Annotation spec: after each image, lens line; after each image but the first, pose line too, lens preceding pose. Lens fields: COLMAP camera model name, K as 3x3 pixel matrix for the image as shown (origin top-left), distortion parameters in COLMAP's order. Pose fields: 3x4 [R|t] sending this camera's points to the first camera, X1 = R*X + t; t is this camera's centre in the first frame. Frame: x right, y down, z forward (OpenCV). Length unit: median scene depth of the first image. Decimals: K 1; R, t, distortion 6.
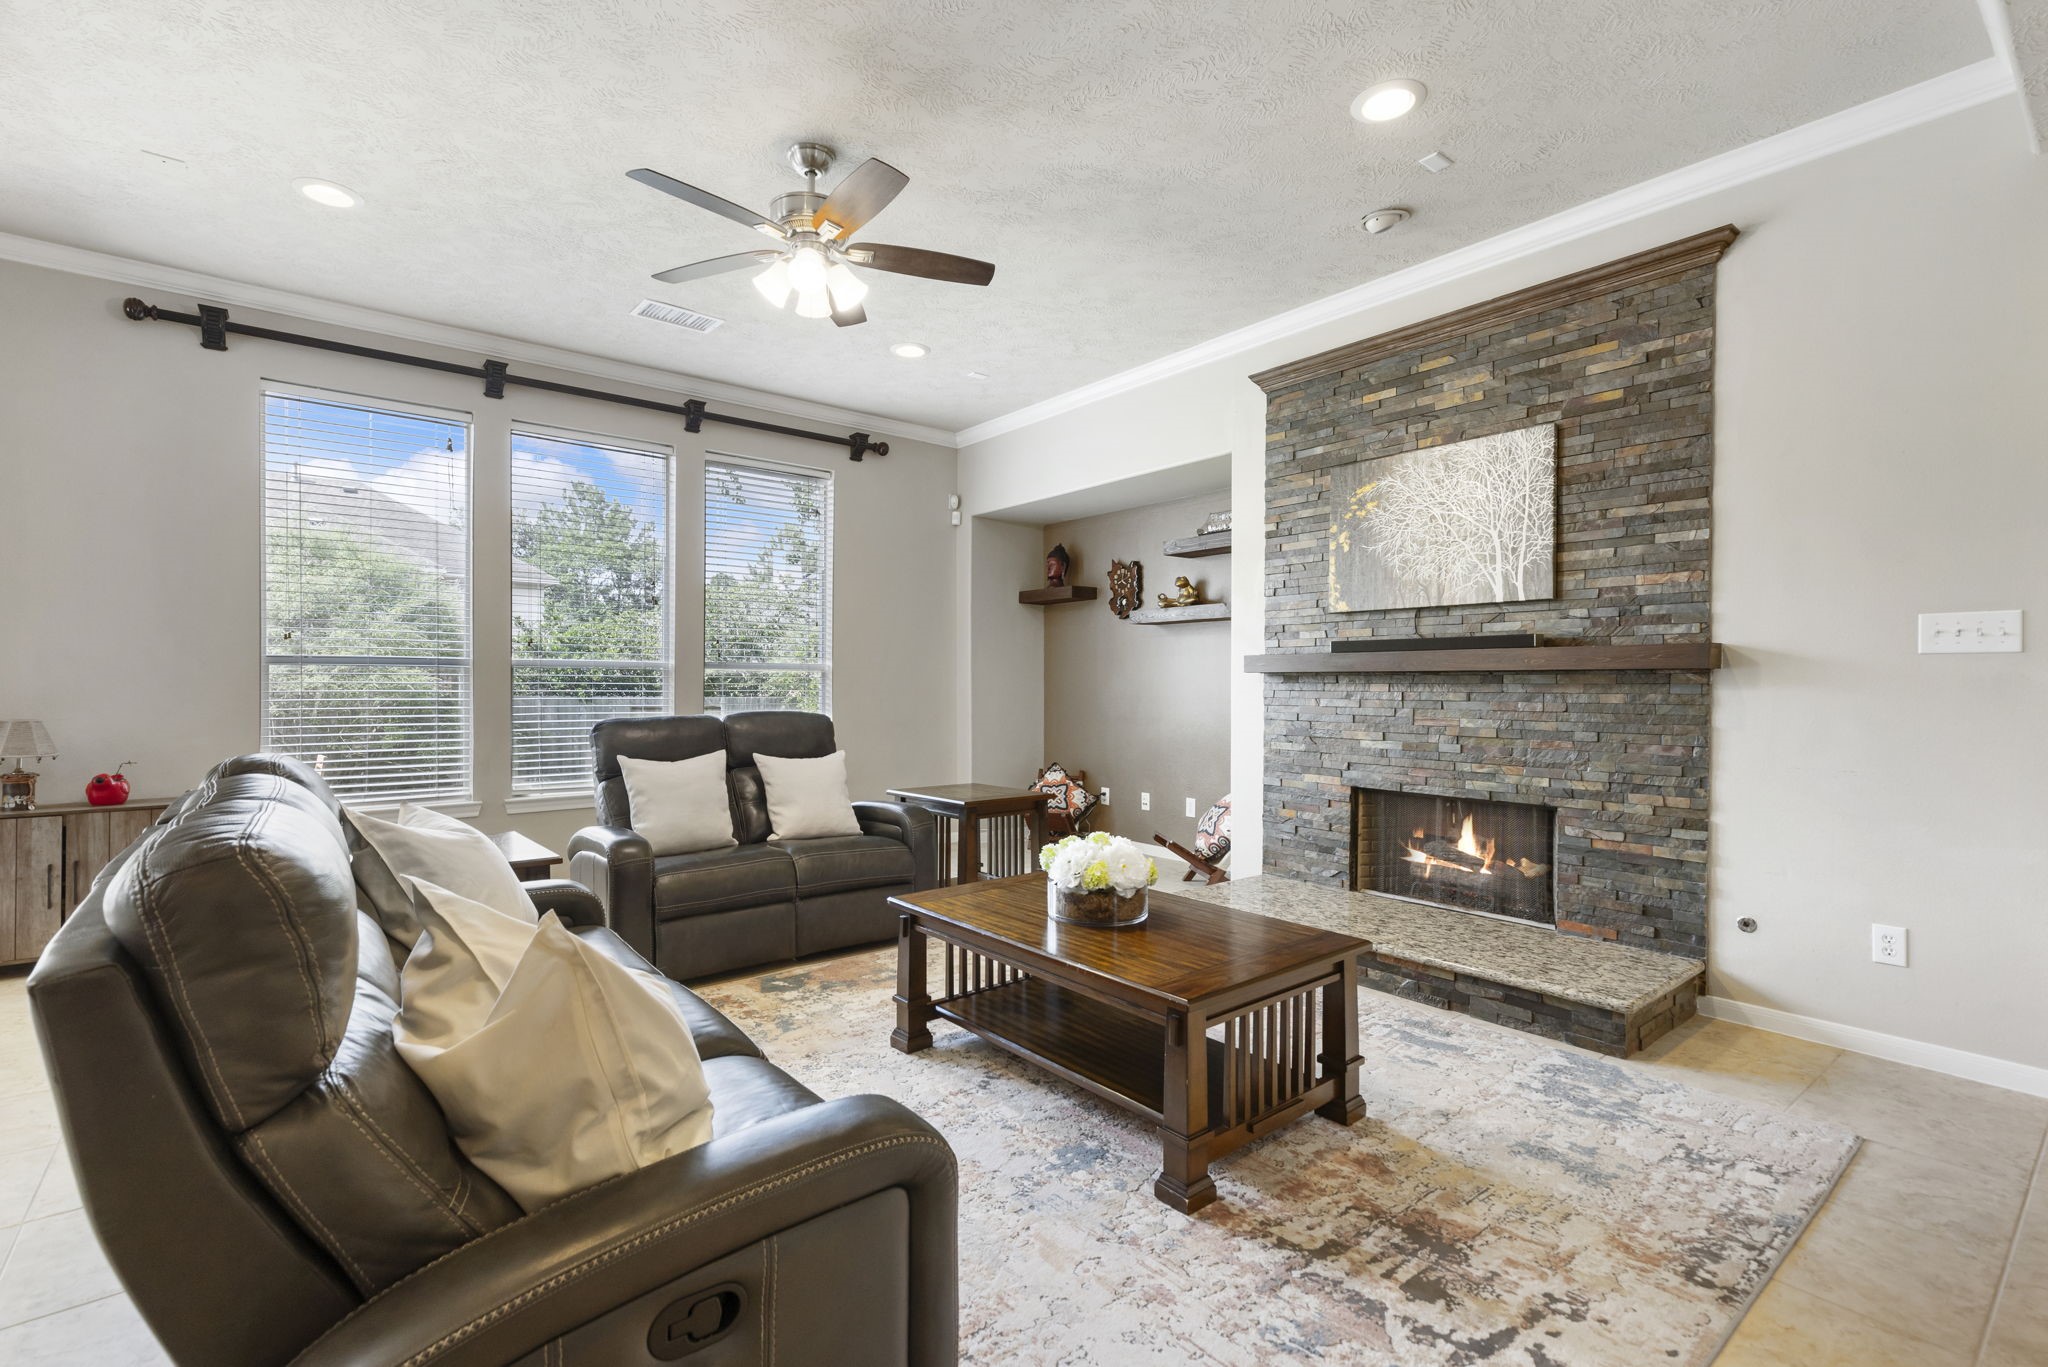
lens RADIAL K [[939.0, 0, 1016.7], [0, 939.0, 682.6], [0, 0, 1]] dist [0.010242, -0.000886]
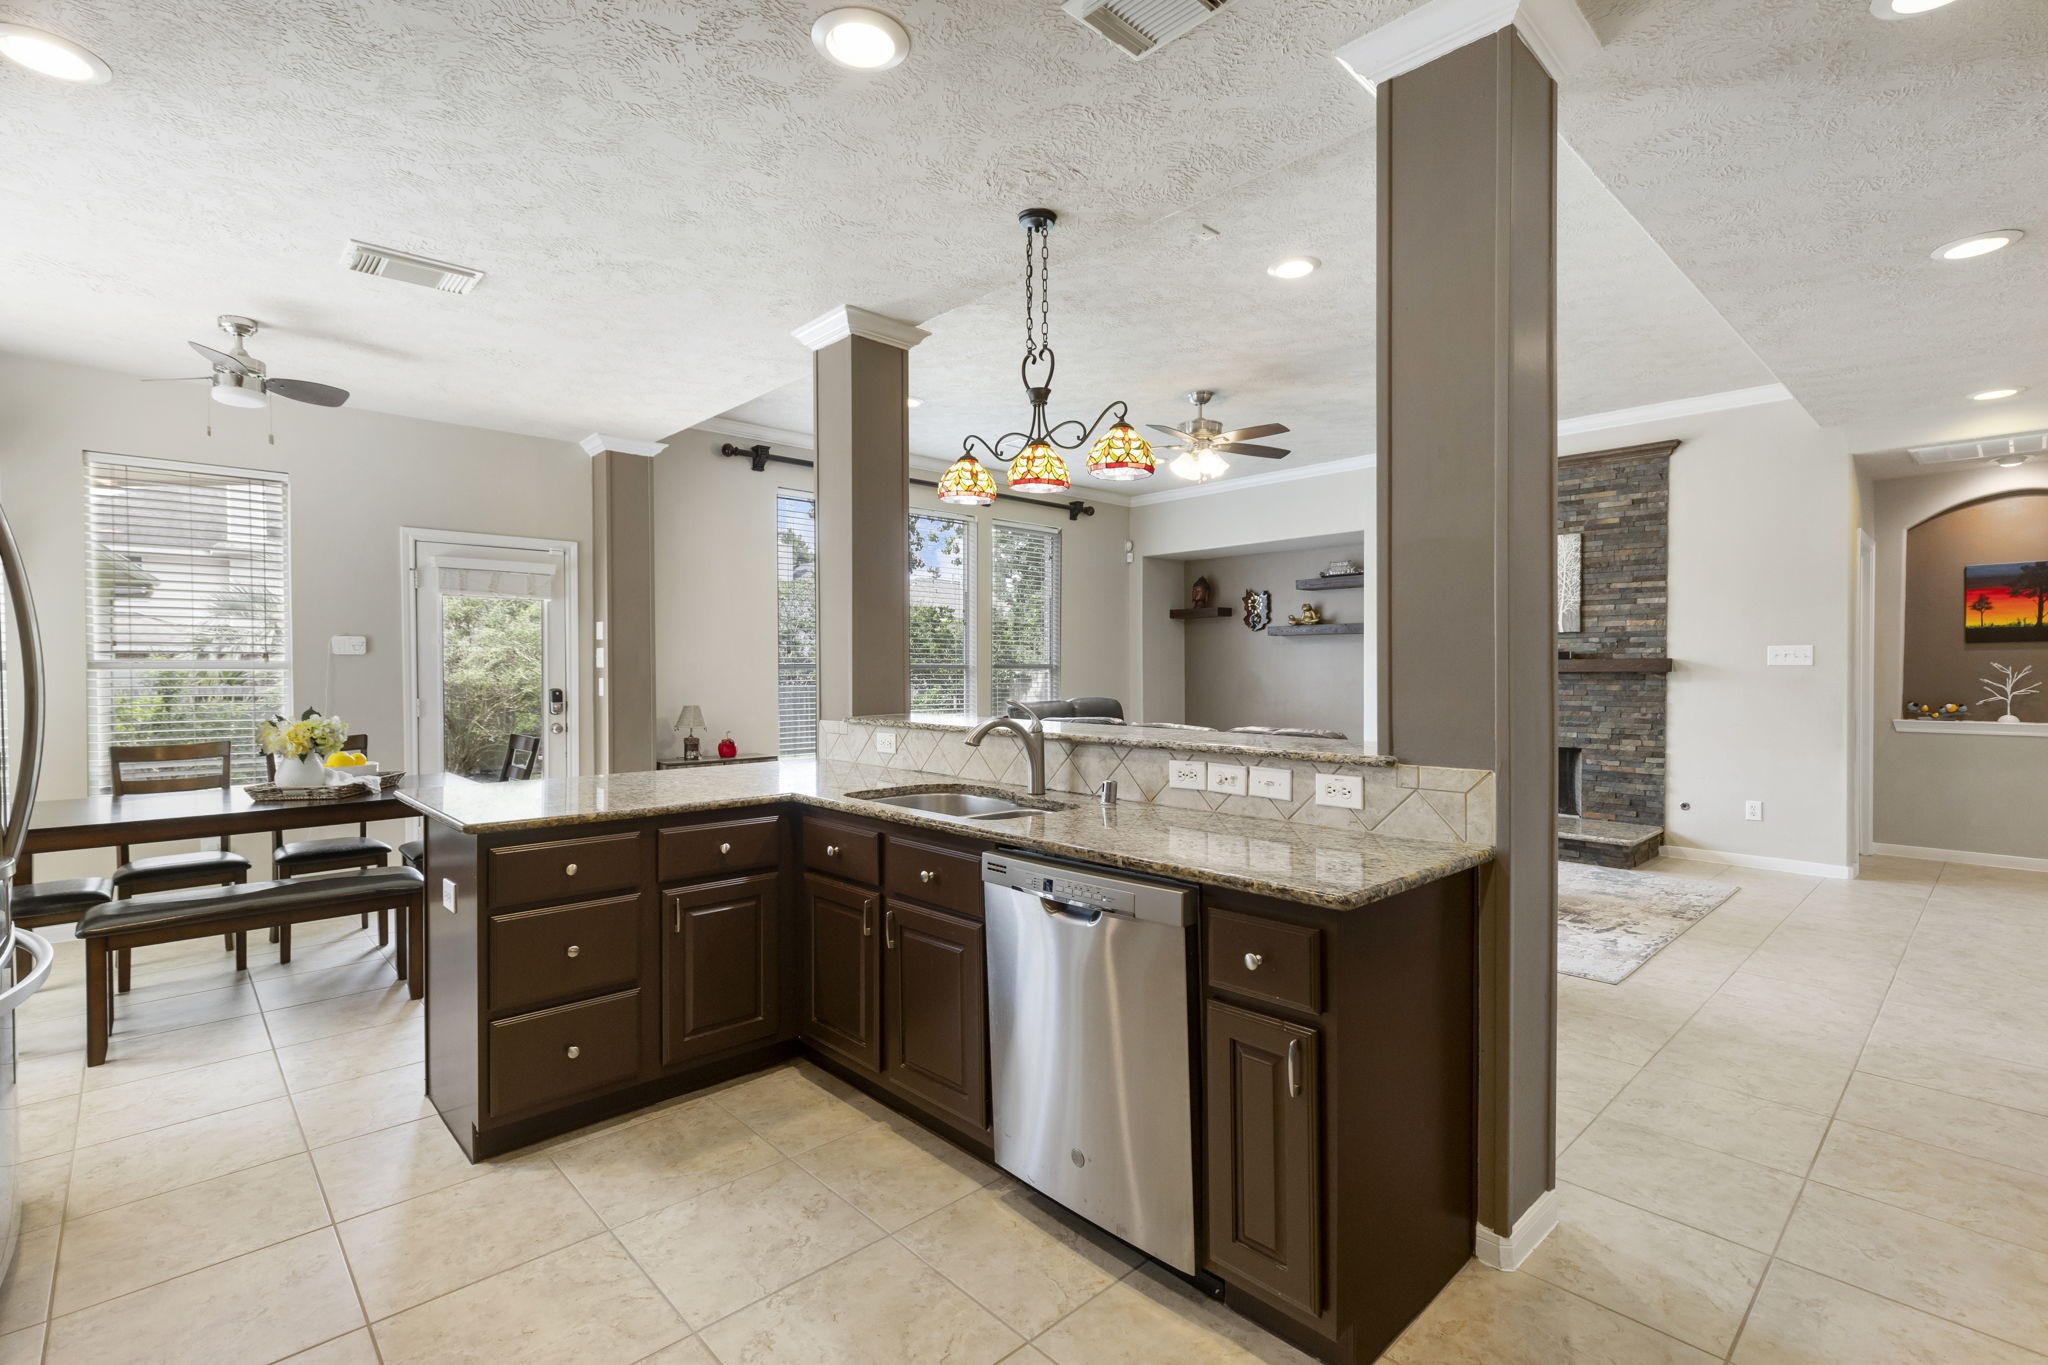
lens RADIAL K [[939.0, 0, 1021.4], [0, 939.0, 675.7], [0, 0, 1]] dist [0.010242, -0.000886]
pose [[0.997415, -0.005001, 0.071676, -0.646474], [0.004369, 0.999950, 0.008973, -0.027933], [-0.071718, -0.008637, 0.997388, -0.742560]]
